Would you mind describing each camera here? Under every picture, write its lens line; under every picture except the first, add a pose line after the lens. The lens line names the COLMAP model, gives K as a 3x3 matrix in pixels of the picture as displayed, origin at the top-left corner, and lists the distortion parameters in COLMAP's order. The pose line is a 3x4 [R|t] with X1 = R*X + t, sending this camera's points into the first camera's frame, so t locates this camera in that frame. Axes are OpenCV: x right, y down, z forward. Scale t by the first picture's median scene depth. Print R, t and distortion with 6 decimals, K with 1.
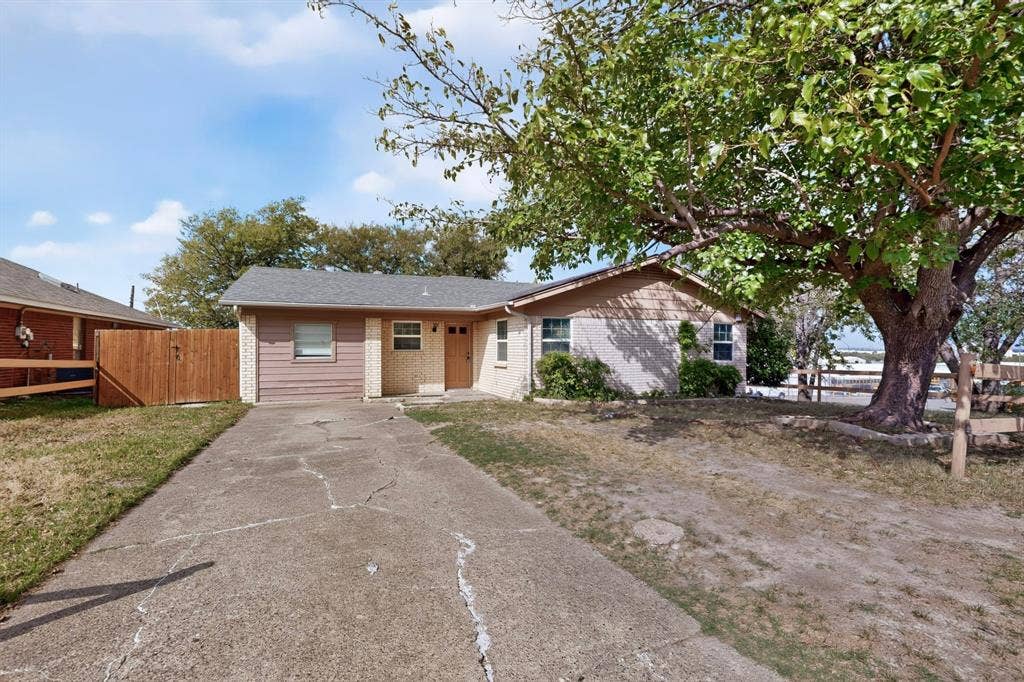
lens RADIAL K [[447.3, 0, 511.2], [0, 447.3, 346.5], [0, 0, 1]] dist [-0.003921, -0.000014]
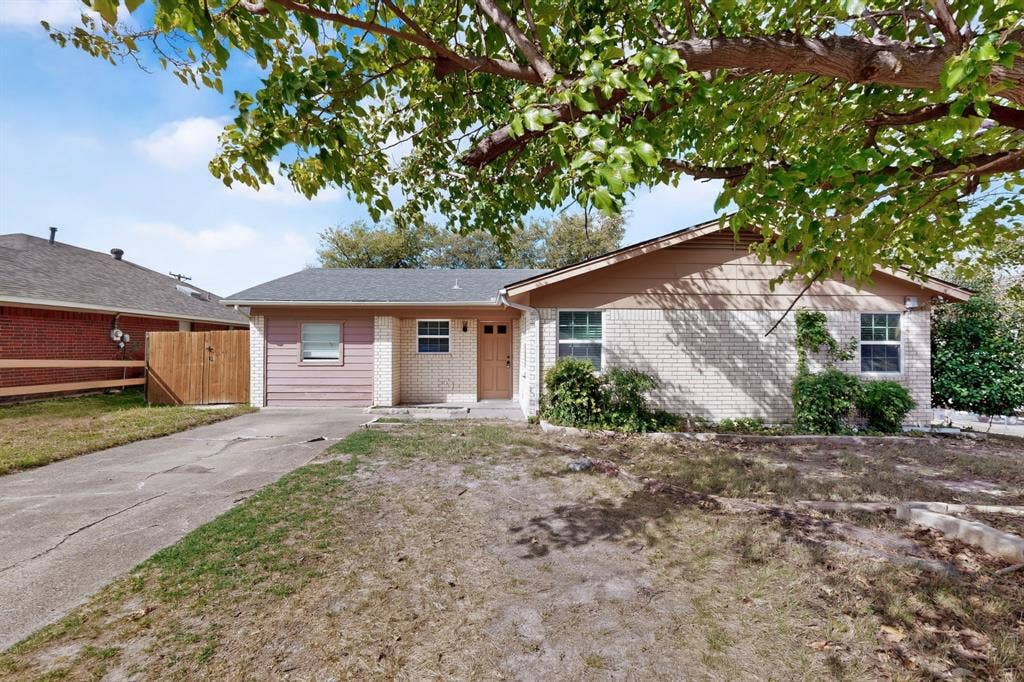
lens RADIAL K [[447.3, 0, 513.9], [0, 447.3, 341.0], [0, 0, 1]] dist [-0.003921, -0.000014]
pose [[0.936331, -0.001581, -0.351114, 0.245298], [-0.002507, 0.999934, -0.011190, -0.005691], [0.351109, 0.011358, 0.936266, 0.277029]]
